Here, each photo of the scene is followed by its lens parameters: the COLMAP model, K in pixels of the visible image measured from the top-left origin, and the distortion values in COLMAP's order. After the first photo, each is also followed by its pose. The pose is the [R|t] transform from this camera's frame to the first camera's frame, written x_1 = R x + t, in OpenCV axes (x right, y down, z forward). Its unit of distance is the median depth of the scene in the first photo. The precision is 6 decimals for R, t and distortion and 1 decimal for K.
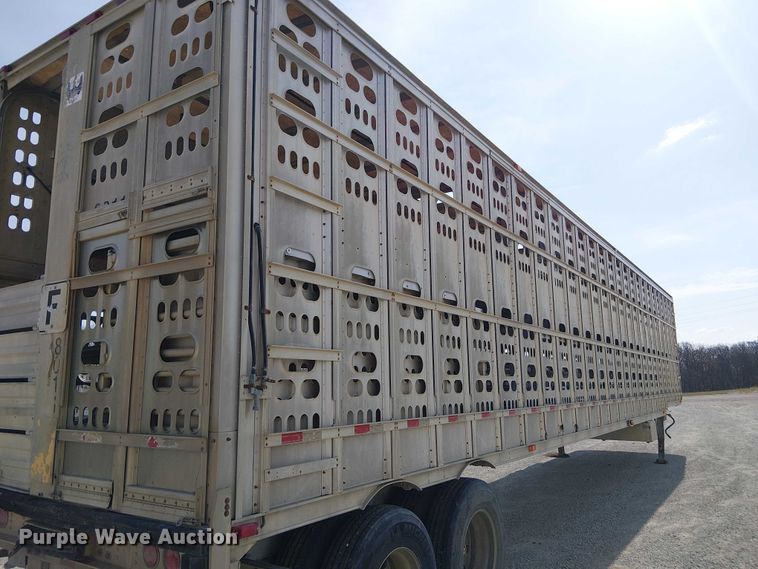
lens RADIAL K [[567.0, 0, 375.8], [0, 567.0, 287.2], [0, 0, 1]] dist [0.129657, -0.248816]
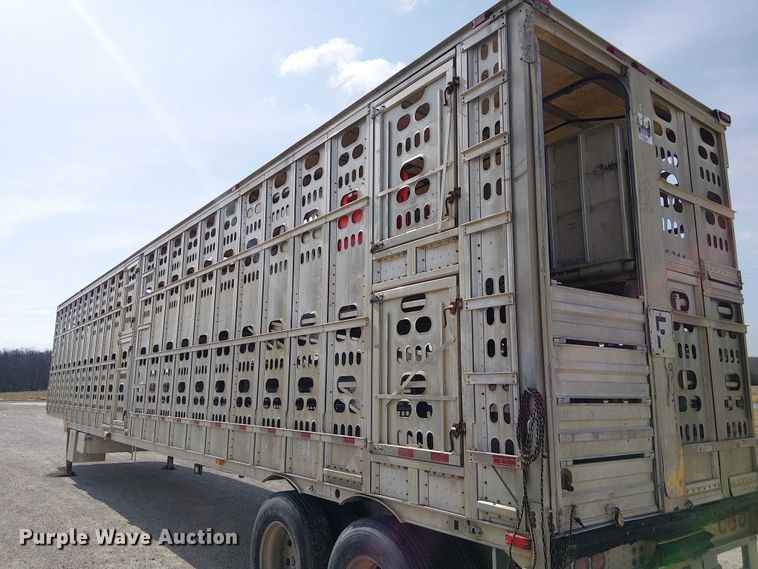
lens RADIAL K [[576.0, 0, 377.8], [0, 576.0, 282.7], [0, 0, 1]] dist [0.127430, -0.227834]
pose [[0.330875, 0.187603, 0.924839, -1.780022], [-0.168151, 0.976077, -0.137838, 0.185300], [-0.928572, -0.109906, 0.354505, 1.125698]]
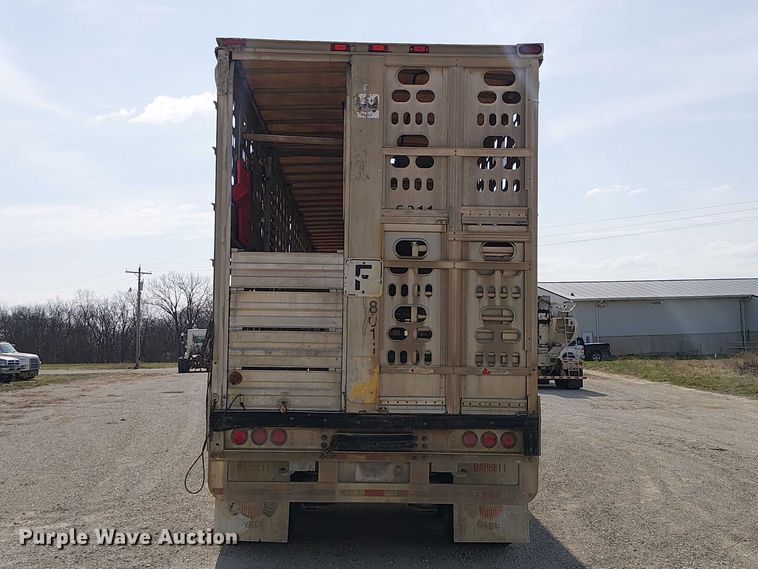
lens RADIAL K [[960.7, 0, 361.5], [0, 960.7, 283.9], [0, 0, 1]] dist [0.102669, -0.417465]
pose [[0.829636, 0.060795, 0.554985, -1.834772], [-0.119010, 0.990464, 0.069406, -0.107724], [-0.545473, -0.123630, 0.828960, -0.881591]]
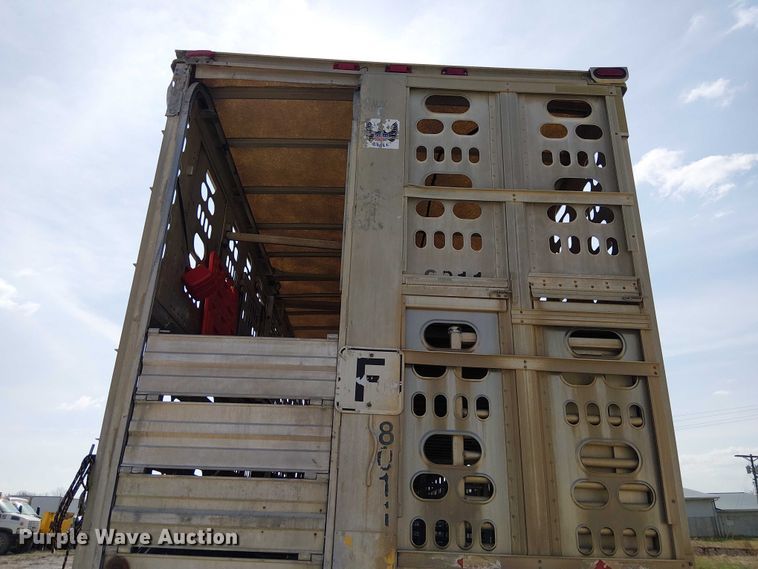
lens RADIAL K [[576.0, 0, 377.8], [0, 576.0, 282.7], [0, 0, 1]] dist [0.127430, -0.227834]
pose [[0.820825, 0.259047, 0.509058, -0.995127], [-0.140394, 0.955401, -0.259804, 0.112270], [-0.553656, 0.141785, 0.820586, 0.333499]]
